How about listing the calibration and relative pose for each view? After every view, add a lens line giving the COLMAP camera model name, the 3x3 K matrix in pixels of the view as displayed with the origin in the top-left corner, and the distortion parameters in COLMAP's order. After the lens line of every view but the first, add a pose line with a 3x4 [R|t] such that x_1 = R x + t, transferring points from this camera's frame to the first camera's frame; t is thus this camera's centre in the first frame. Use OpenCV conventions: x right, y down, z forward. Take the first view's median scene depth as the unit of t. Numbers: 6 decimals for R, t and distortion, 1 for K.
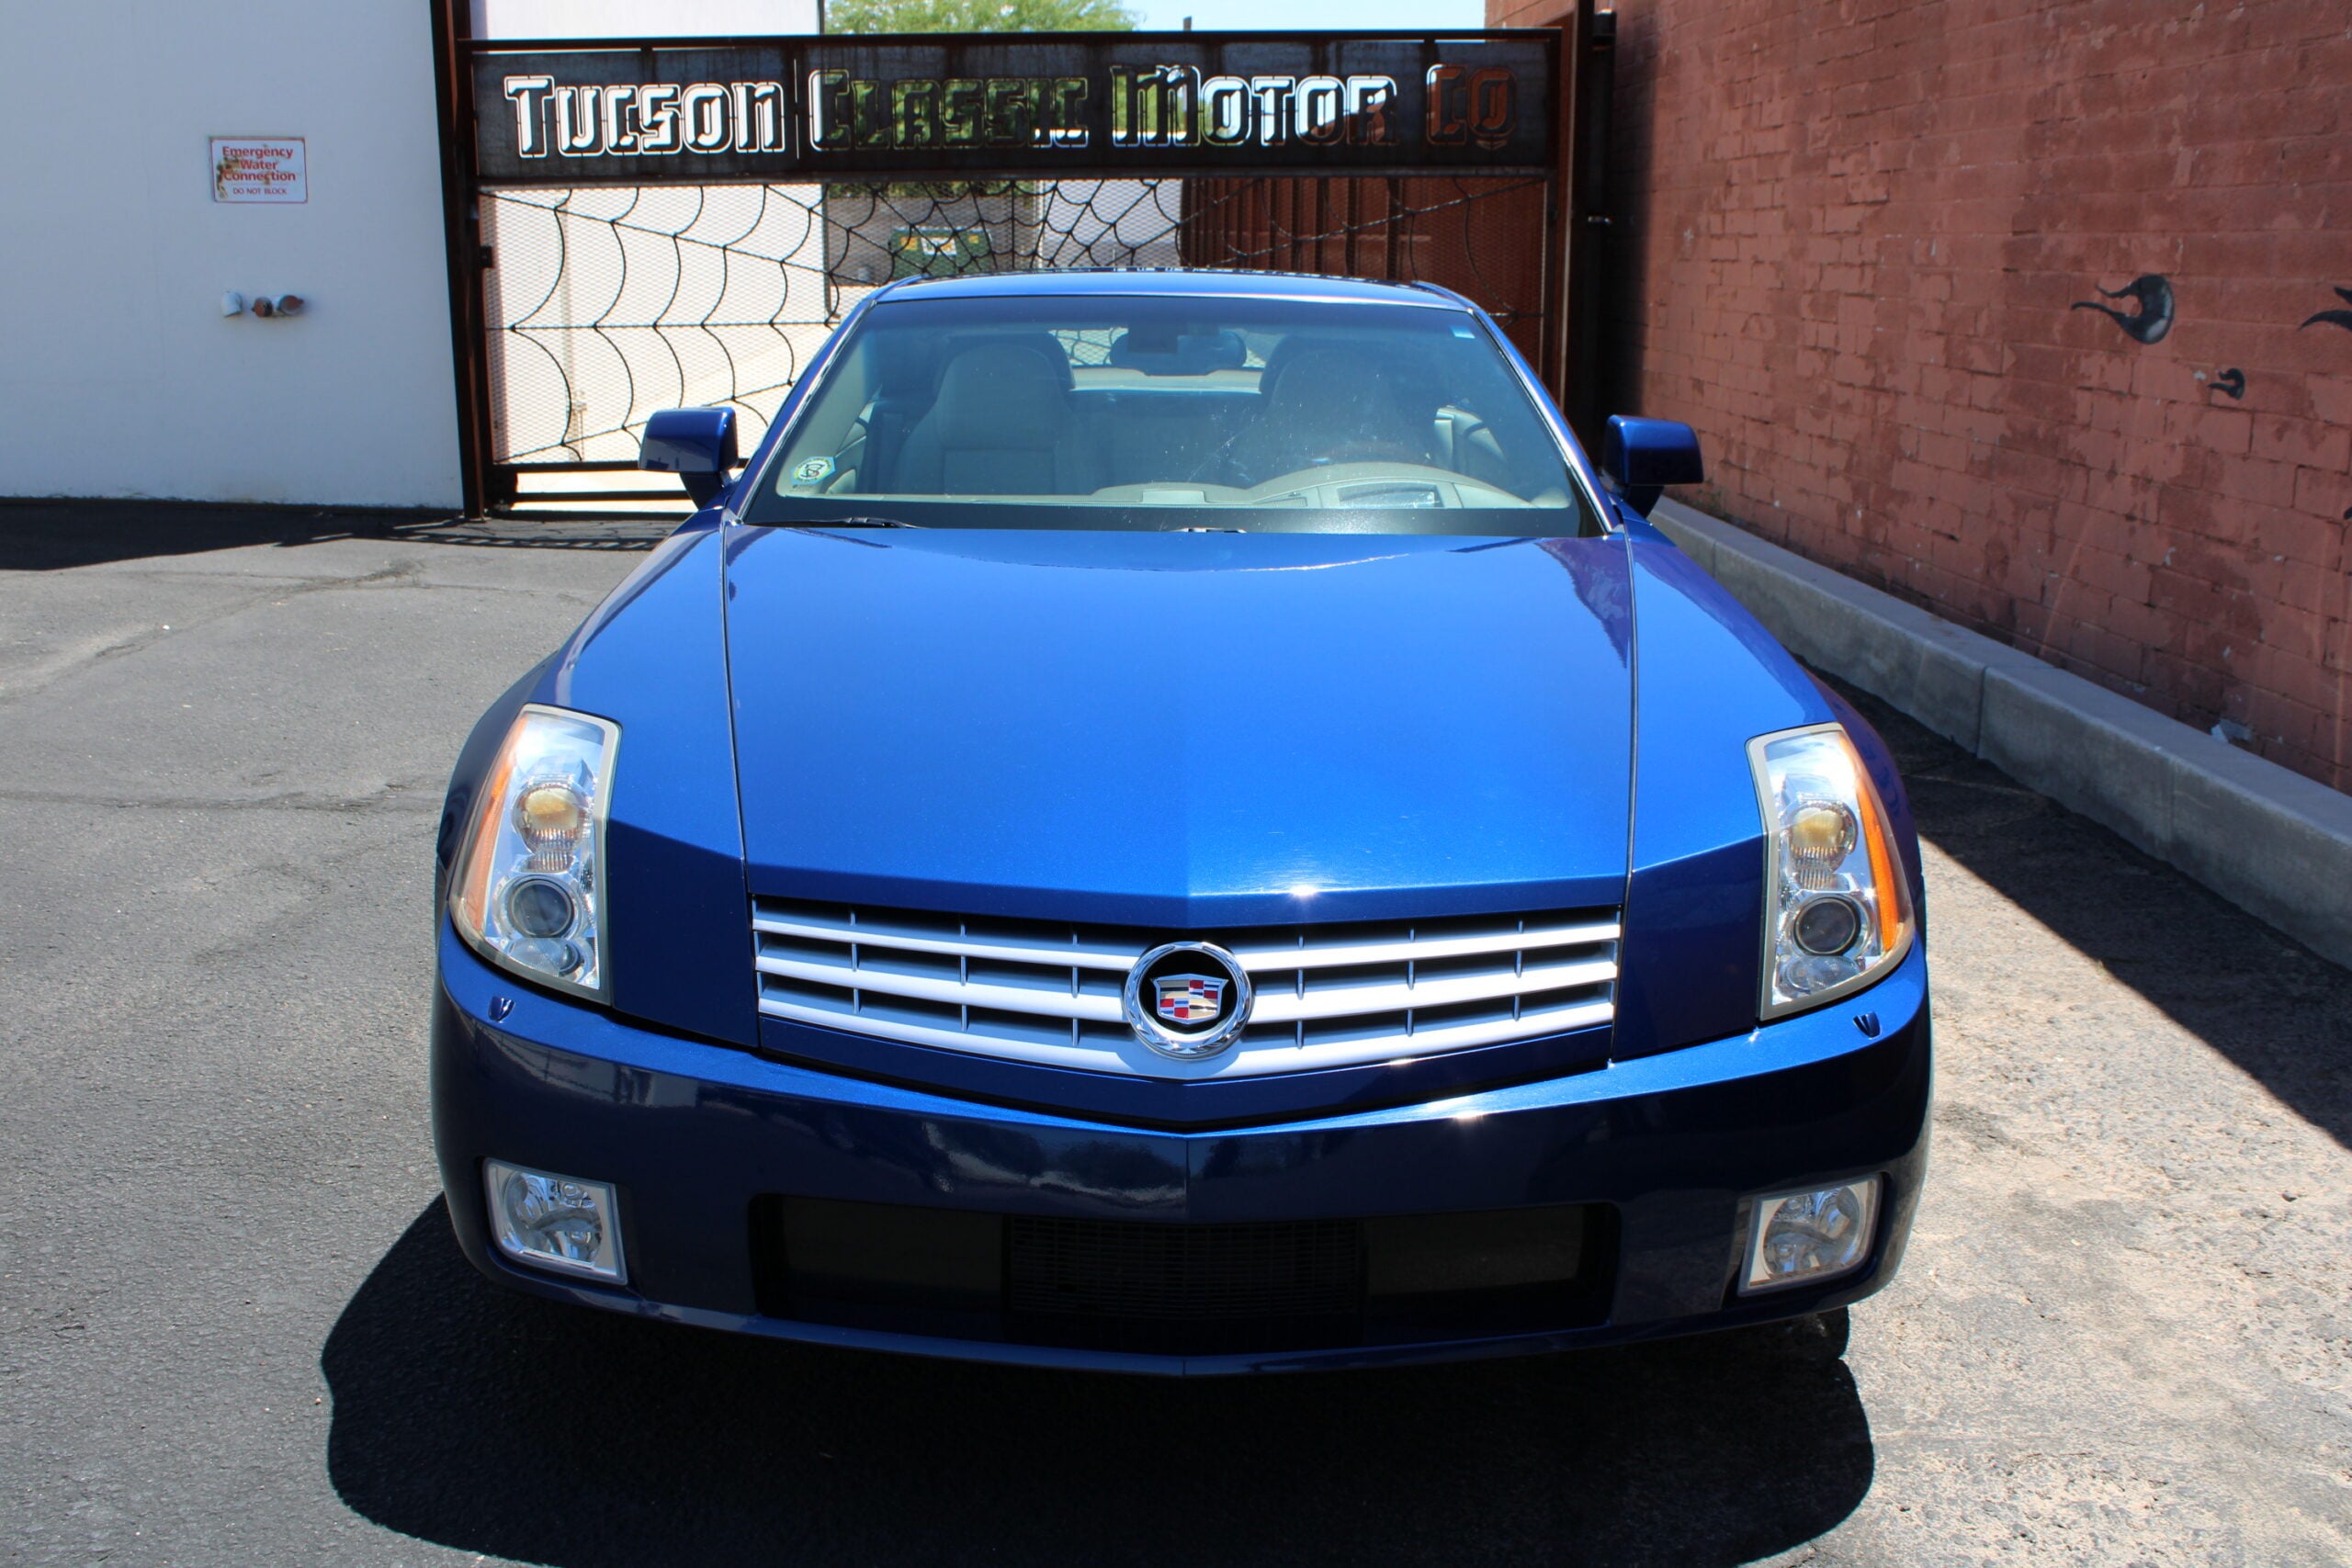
lens RADIAL K [[2211.4, 0, 1175.8], [0, 2211.4, 809.4], [0, 0, 1]] dist [-0.080720, 0.000000]
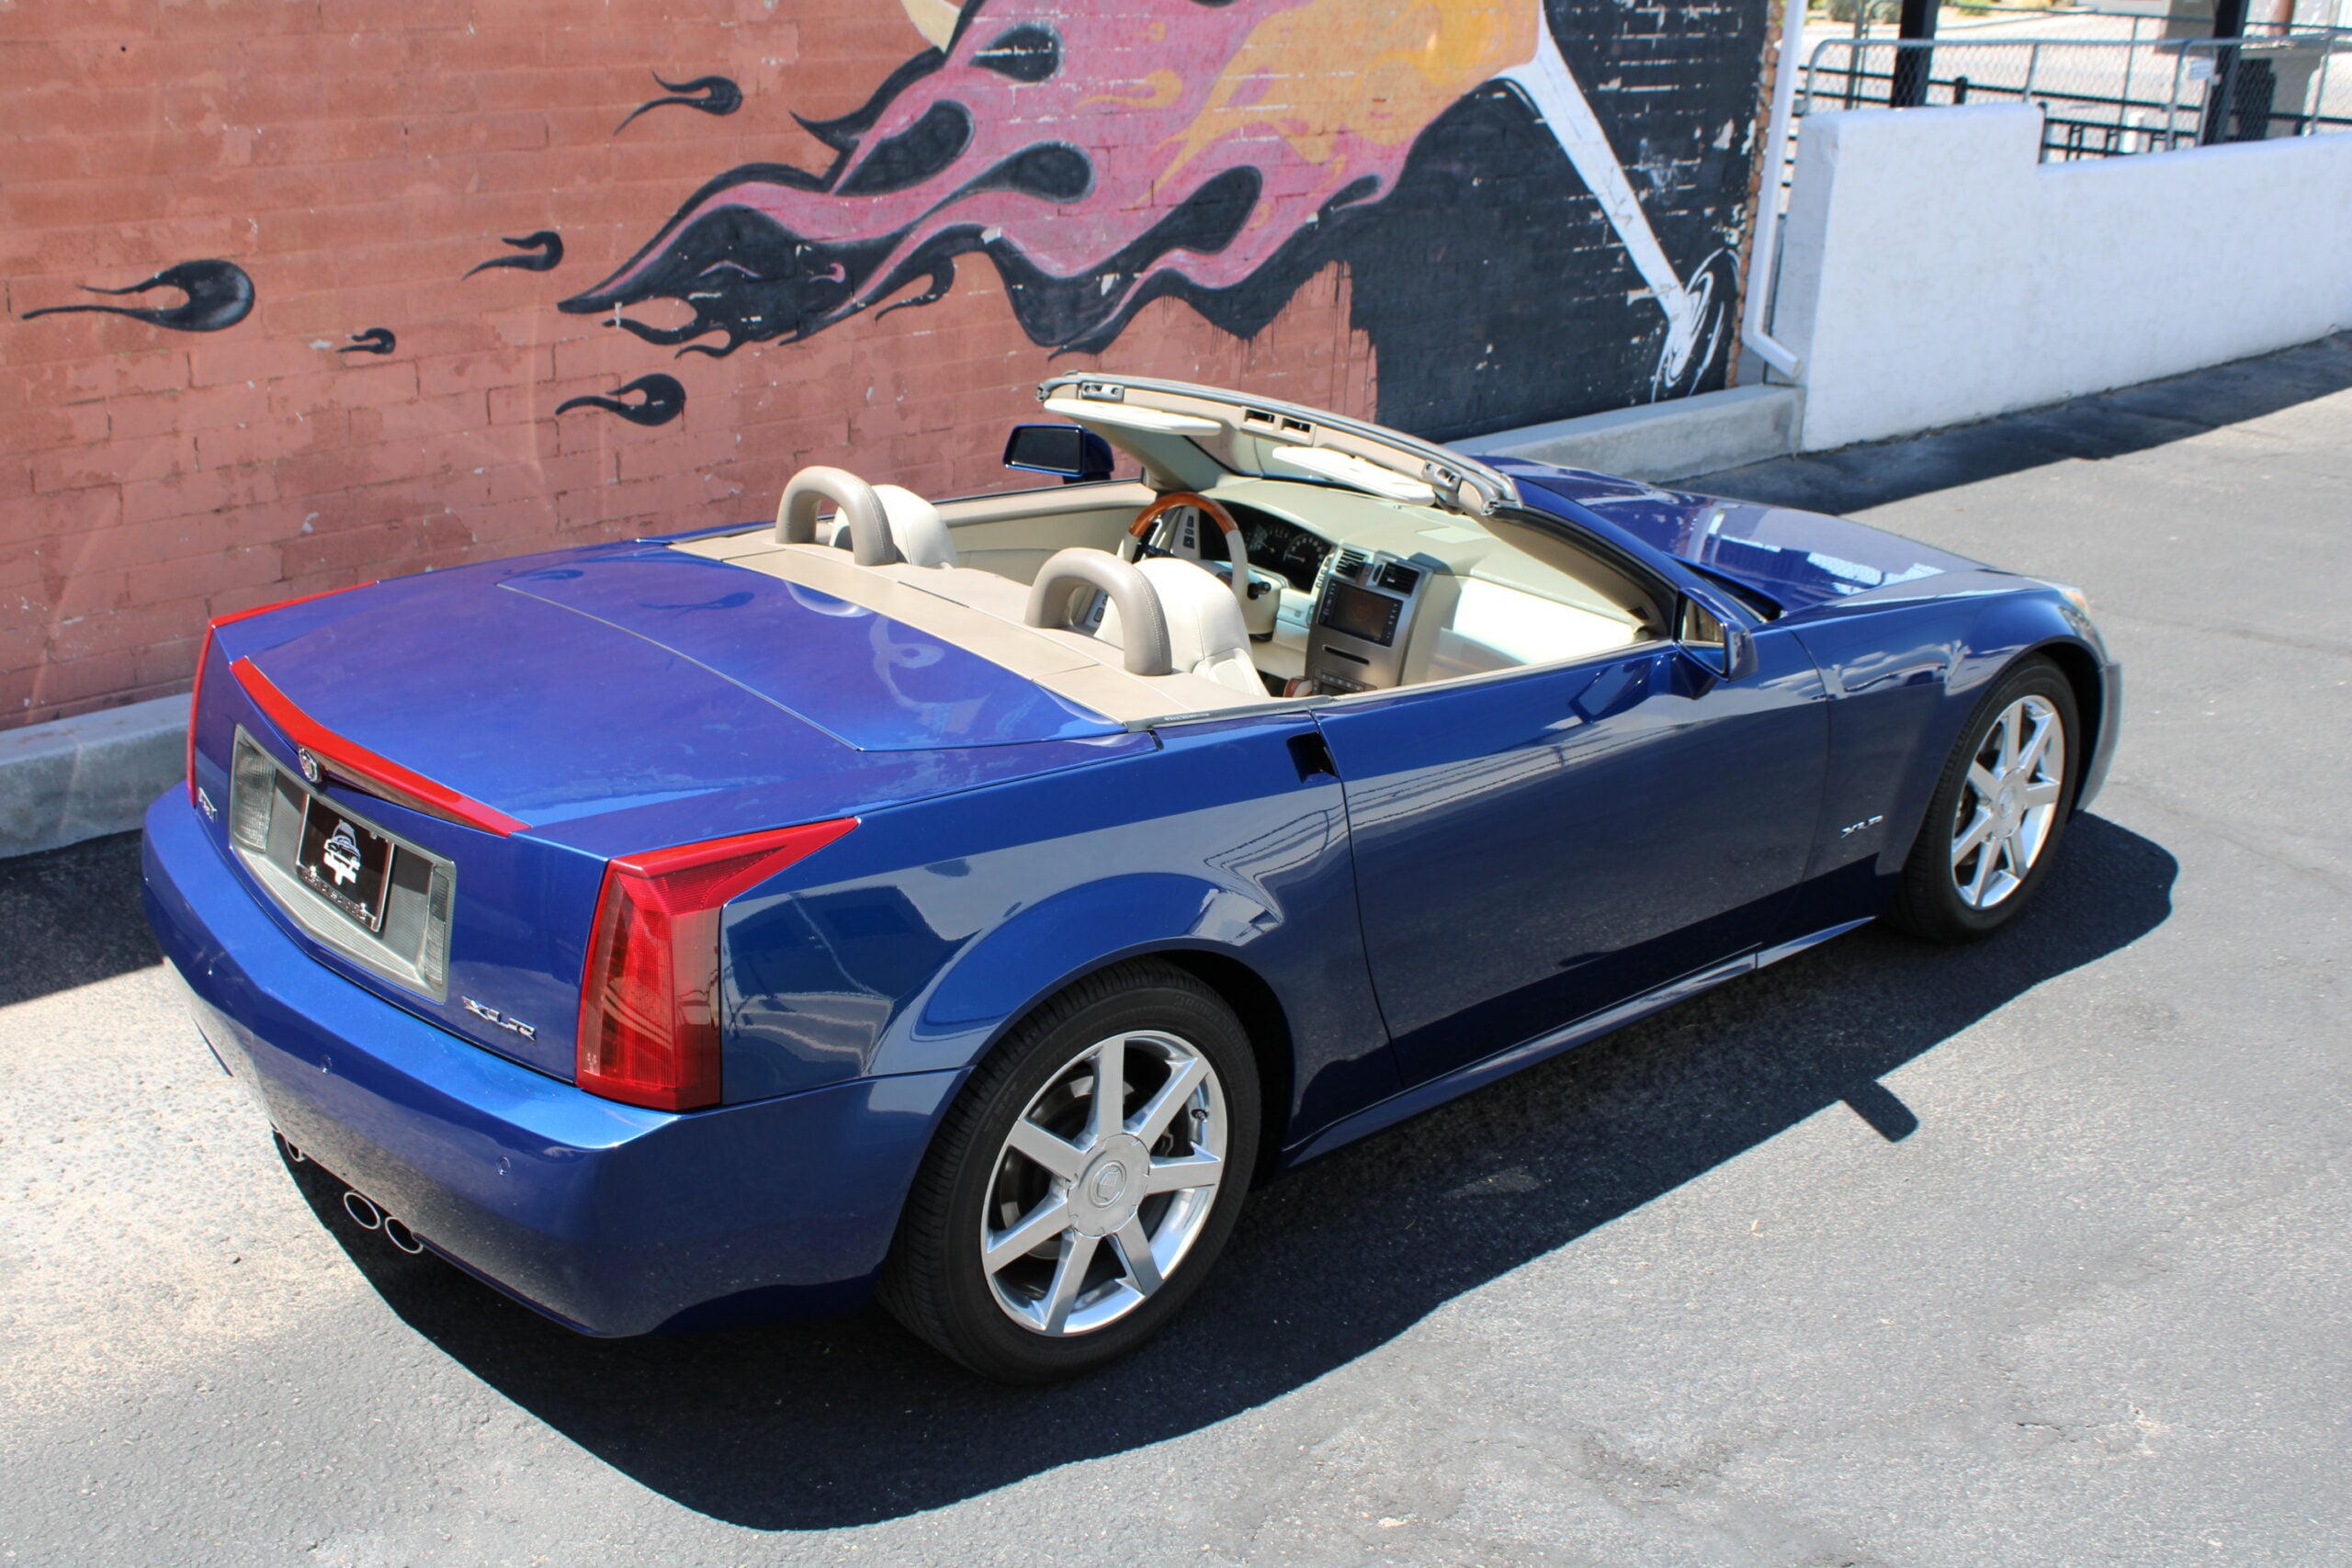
lens RADIAL K [[2440.1, 0, 1156.8], [0, 2440.1, 770.6], [0, 0, 1]] dist [-0.076694, 0.000000]
pose [[-0.663387, -0.288910, 0.690252, -0.550746], [0.144092, 0.855869, 0.496714, -0.462282], [-0.734271, 0.428974, -0.526143, 1.197757]]
